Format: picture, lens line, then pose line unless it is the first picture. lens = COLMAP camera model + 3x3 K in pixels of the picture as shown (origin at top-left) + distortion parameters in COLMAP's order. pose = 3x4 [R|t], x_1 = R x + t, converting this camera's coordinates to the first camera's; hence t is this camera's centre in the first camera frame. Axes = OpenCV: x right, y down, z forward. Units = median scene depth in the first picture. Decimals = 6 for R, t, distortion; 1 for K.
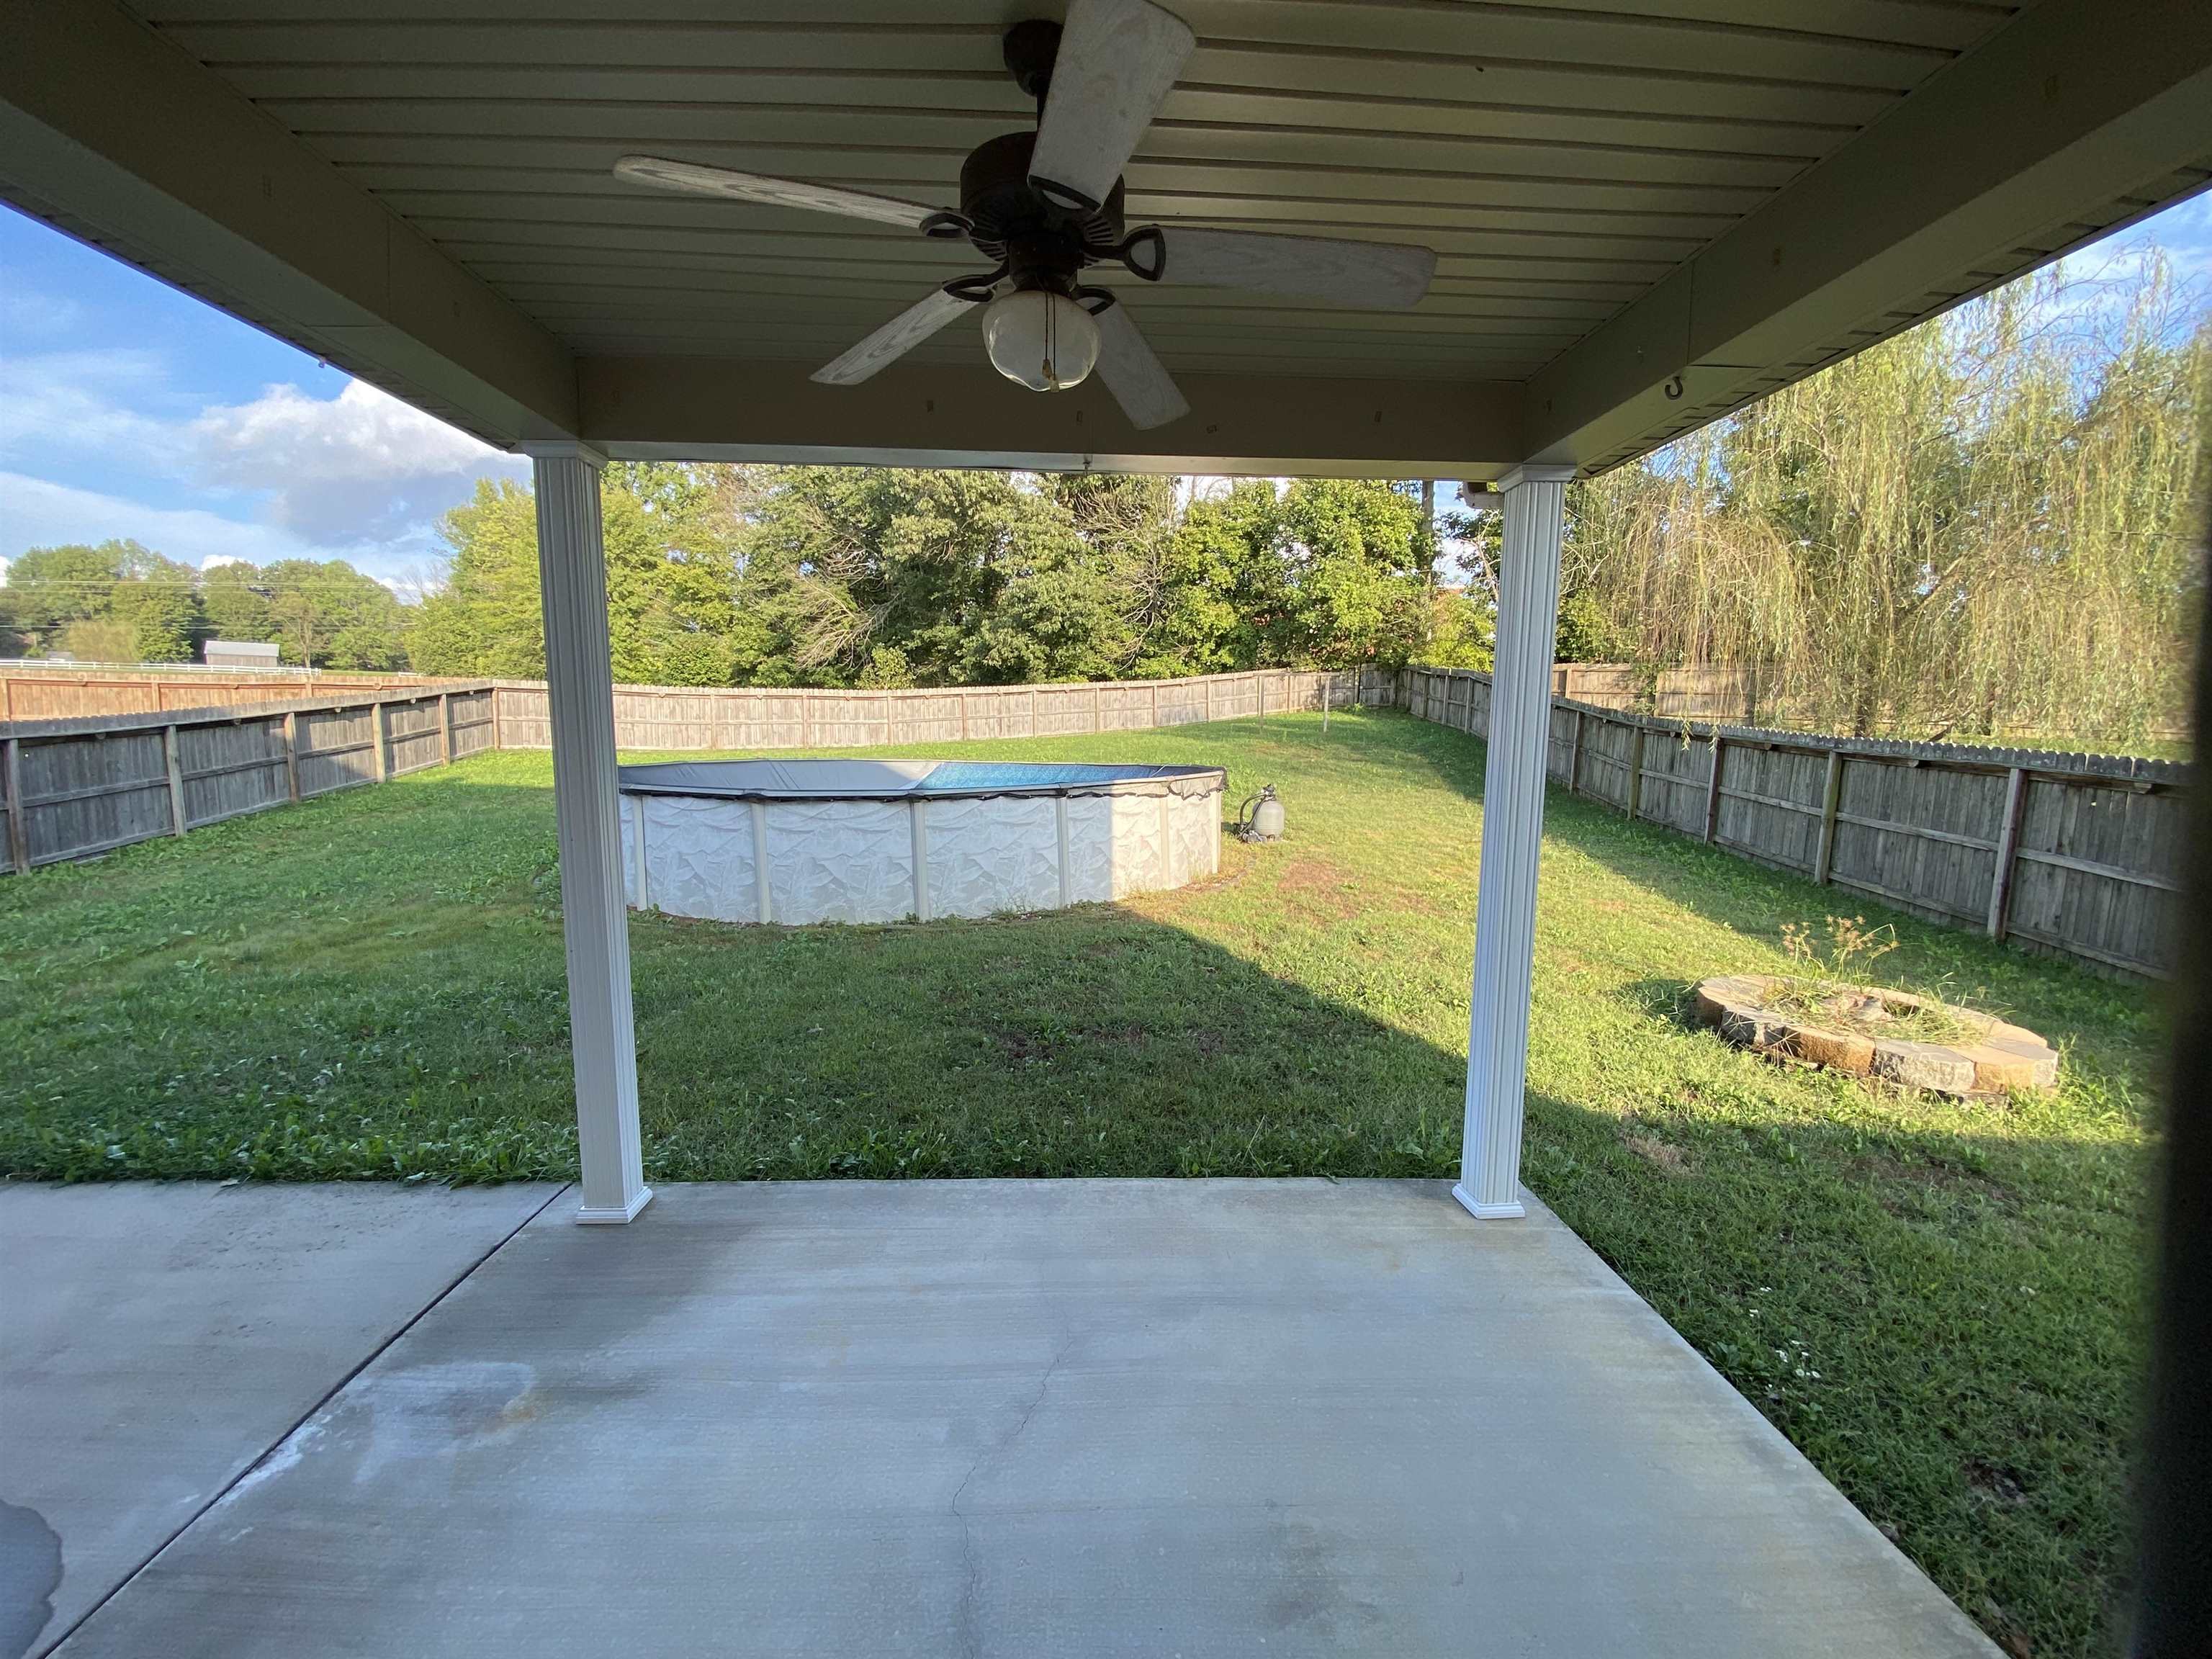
lens RADIAL K [[893.8, 0, 1116.6], [0, 893.8, 821.1], [0, 0, 1]] dist [0.013057, -0.014856]
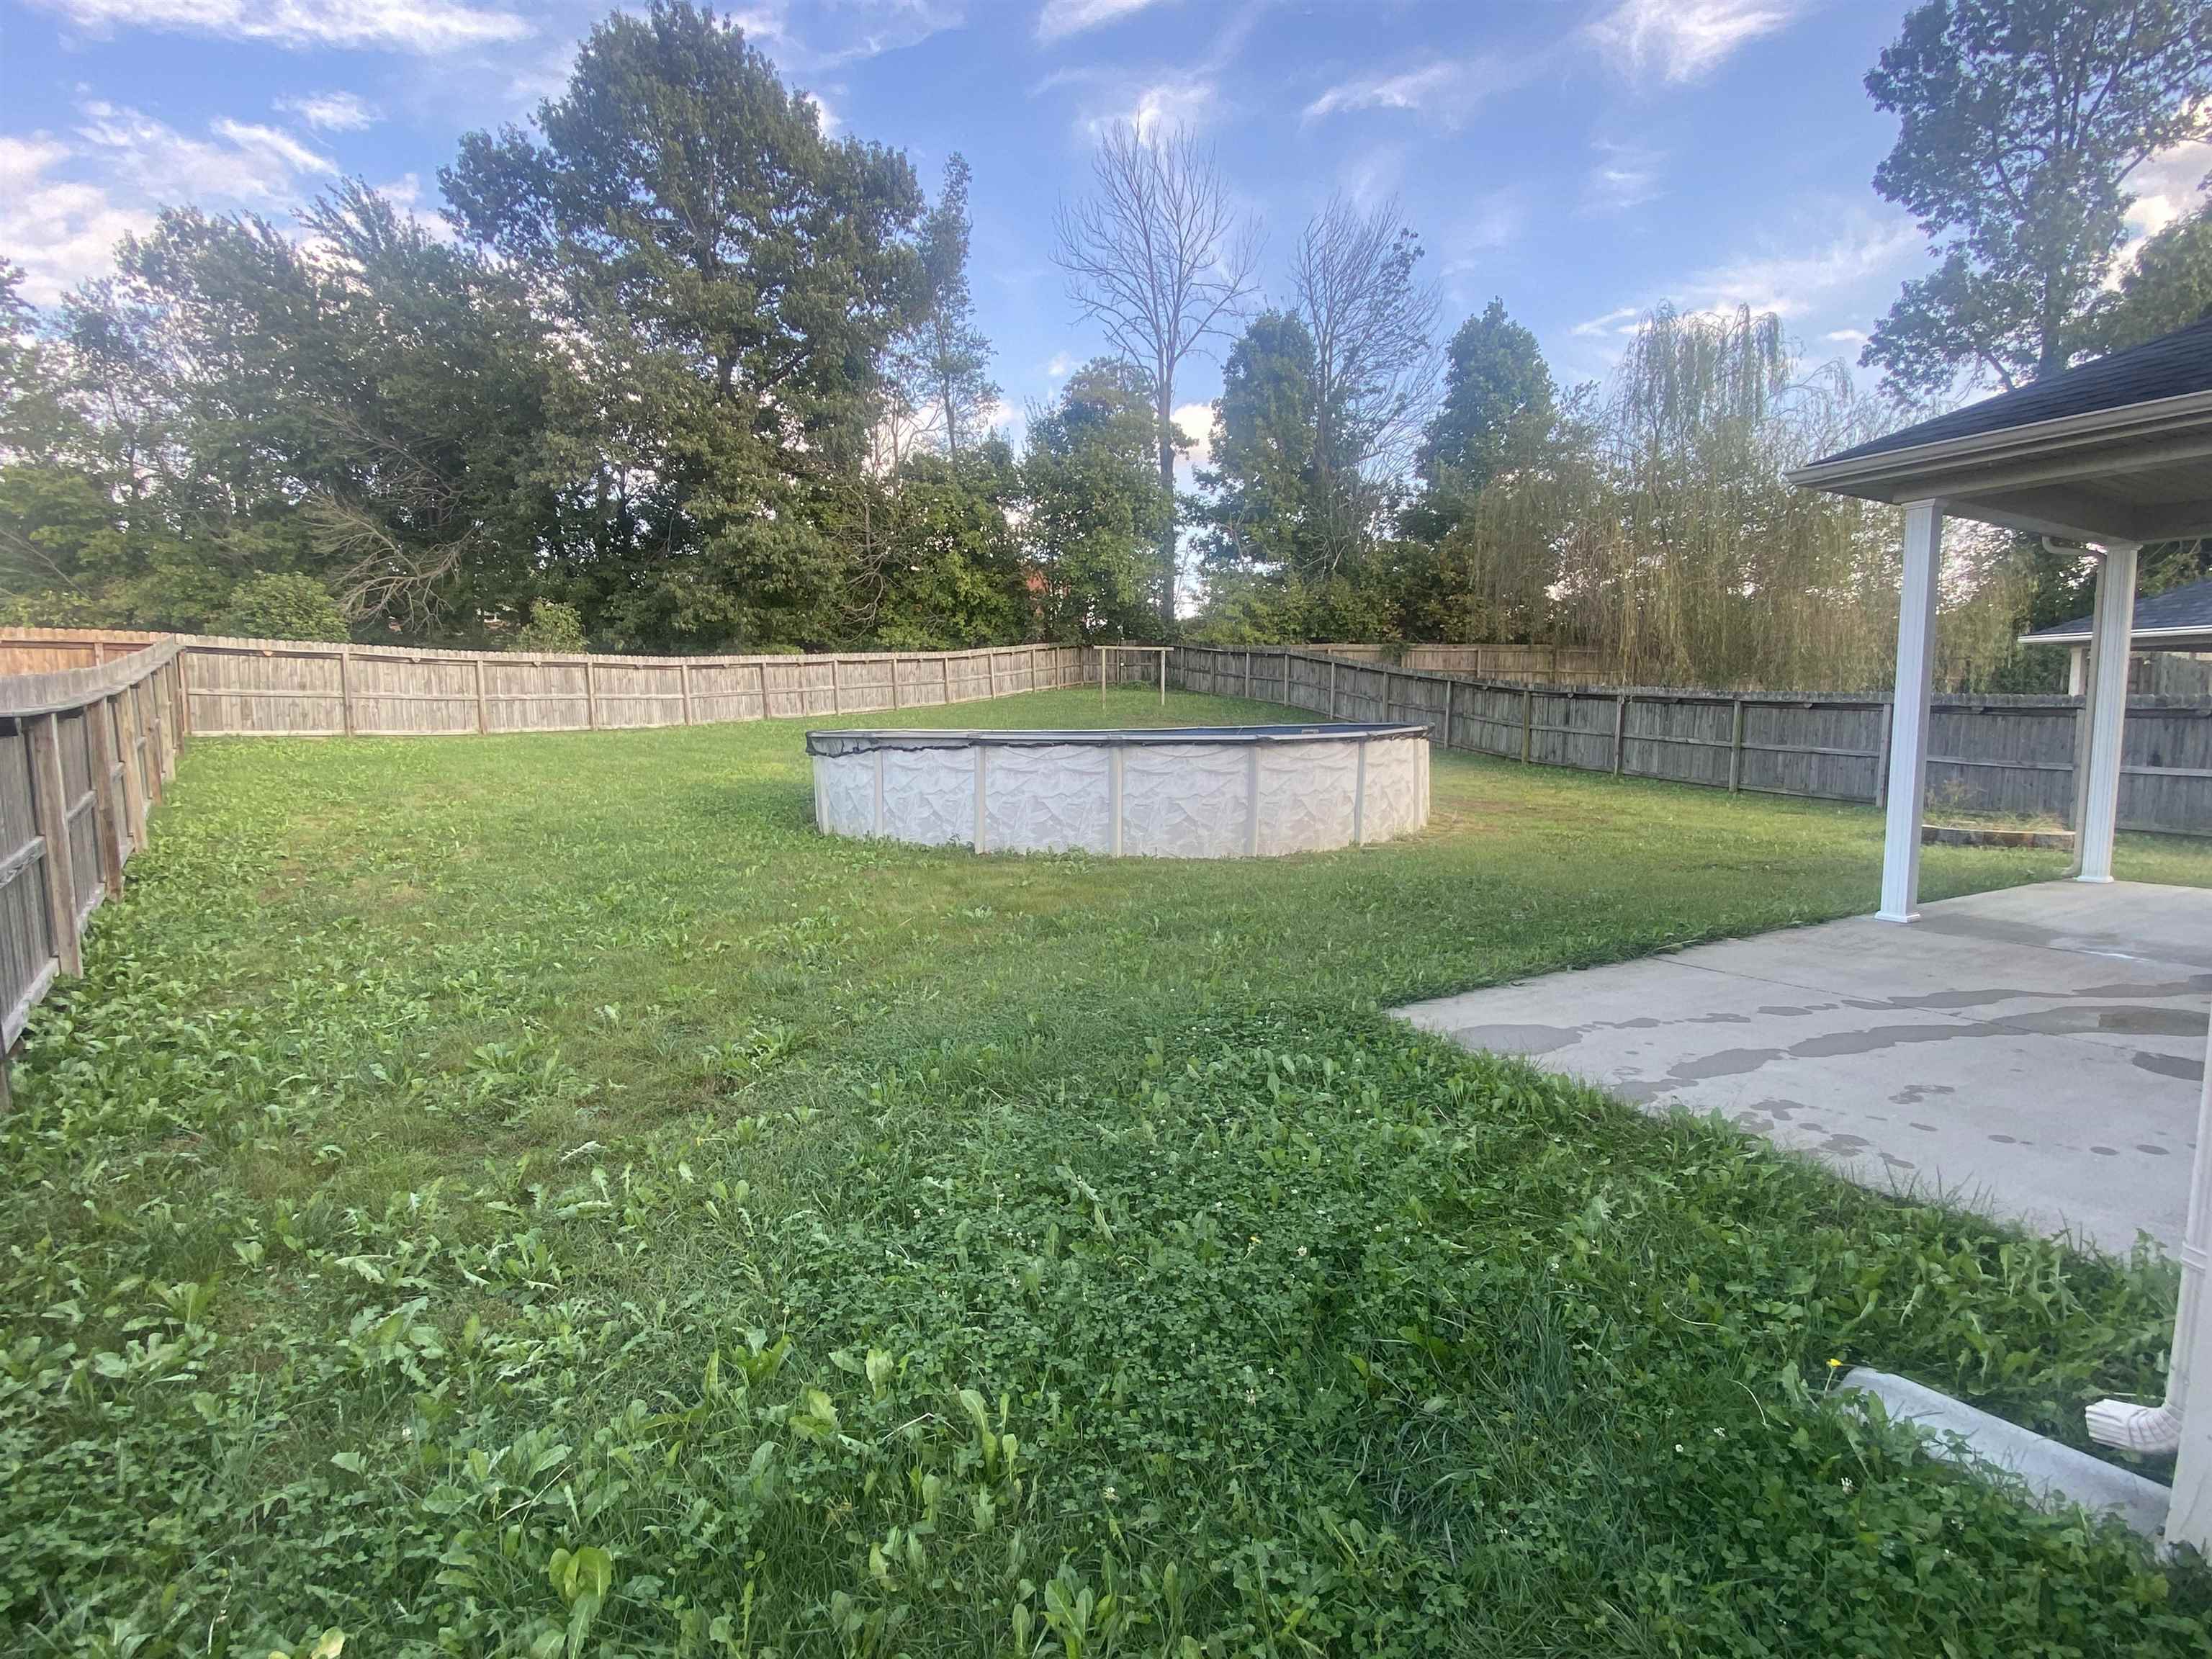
lens RADIAL K [[1050.8, 0, 1104.9], [0, 1050.8, 827.2], [0, 0, 1]] dist [0.000594, -0.000096]
pose [[0.879831, -0.061403, 0.471303, -0.403275], [0.060957, 0.998008, 0.016230, 0.015765], [-0.471361, 0.014450, 0.881822, -0.017061]]
